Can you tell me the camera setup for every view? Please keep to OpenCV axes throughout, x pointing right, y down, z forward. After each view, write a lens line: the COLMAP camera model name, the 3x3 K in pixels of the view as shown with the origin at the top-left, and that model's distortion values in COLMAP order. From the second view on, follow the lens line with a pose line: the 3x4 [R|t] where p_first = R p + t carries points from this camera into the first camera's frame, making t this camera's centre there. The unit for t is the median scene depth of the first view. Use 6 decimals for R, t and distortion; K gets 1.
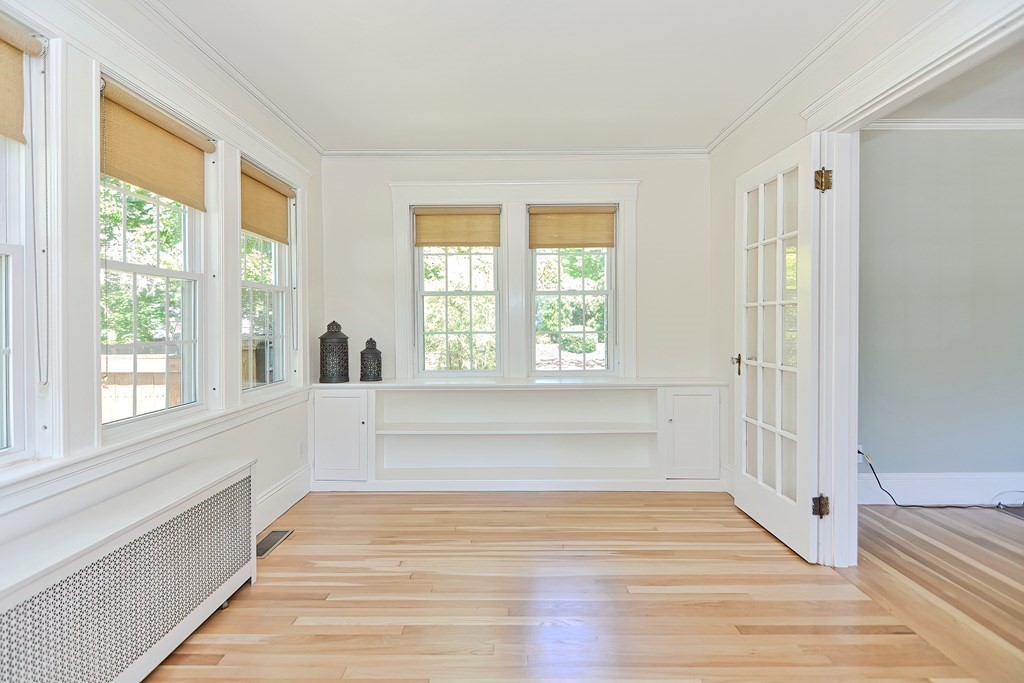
lens RADIAL K [[498.8, 0, 509.1], [0, 498.8, 338.2], [0, 0, 1]] dist [0.016829, -0.013233]
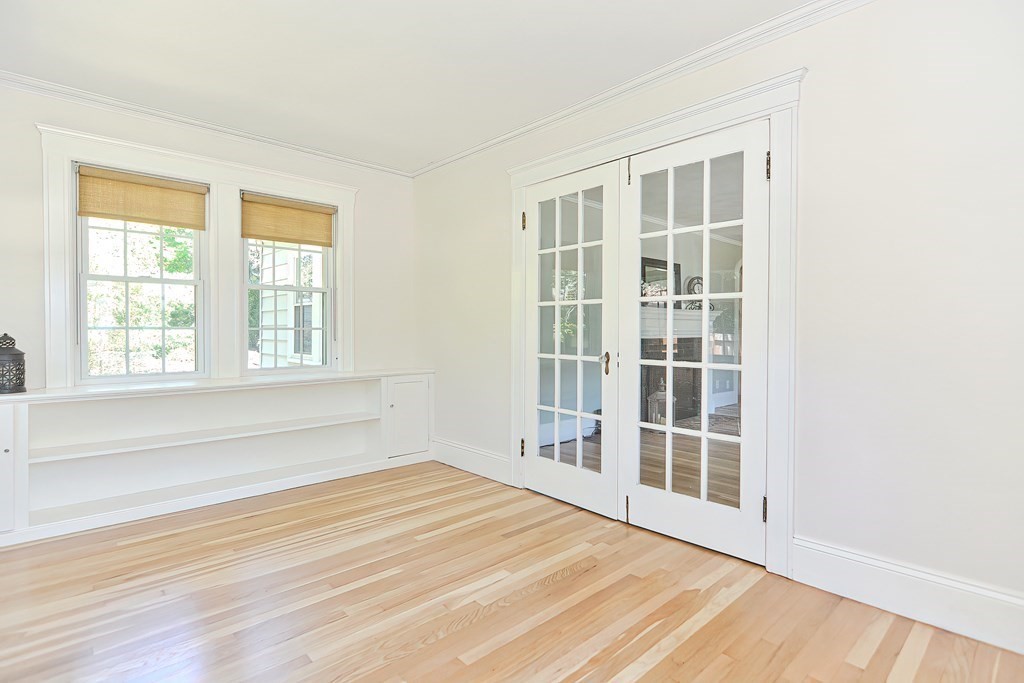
lens RADIAL K [[507.0, 0, 512.0], [0, 507.0, 341.5], [0, 0, 1]] dist [0.012006, -0.012988]
pose [[0.721991, -0.008665, 0.691848, -0.276335], [0.016497, 0.999853, -0.004693, 0.028045], [-0.691706, 0.014802, 0.722028, -0.024725]]
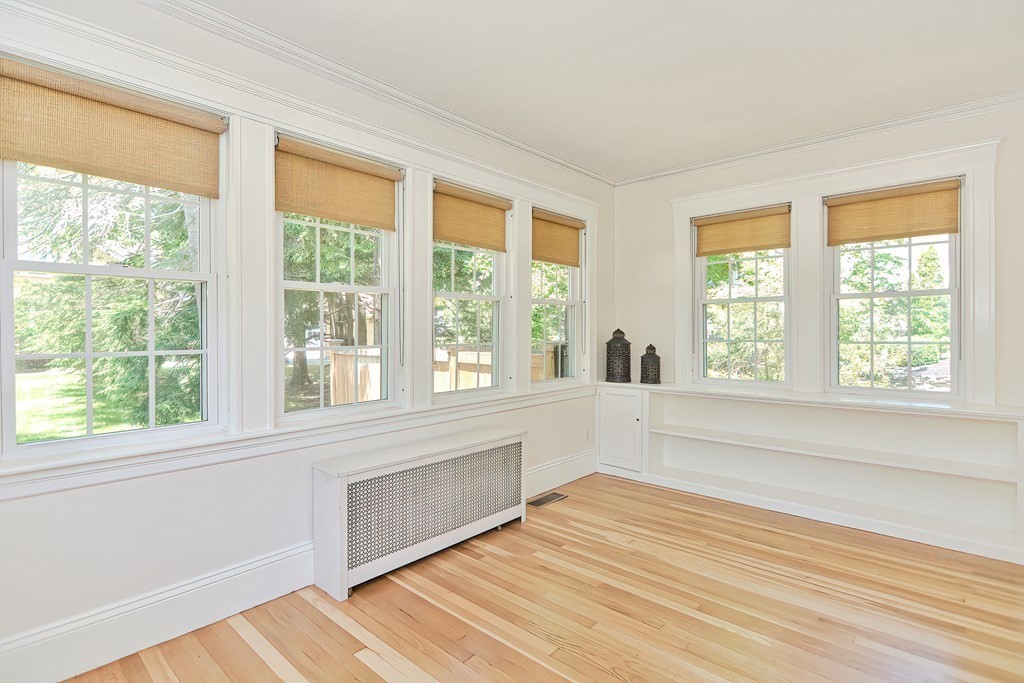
lens RADIAL K [[493.9, 0, 507.6], [0, 493.9, 343.1], [0, 0, 1]] dist [0.014292, -0.013090]
pose [[0.752102, 0.018943, -0.658774, 0.216017], [-0.021445, 0.999761, 0.004265, -0.000953], [0.658698, 0.010920, 0.752328, -0.028875]]
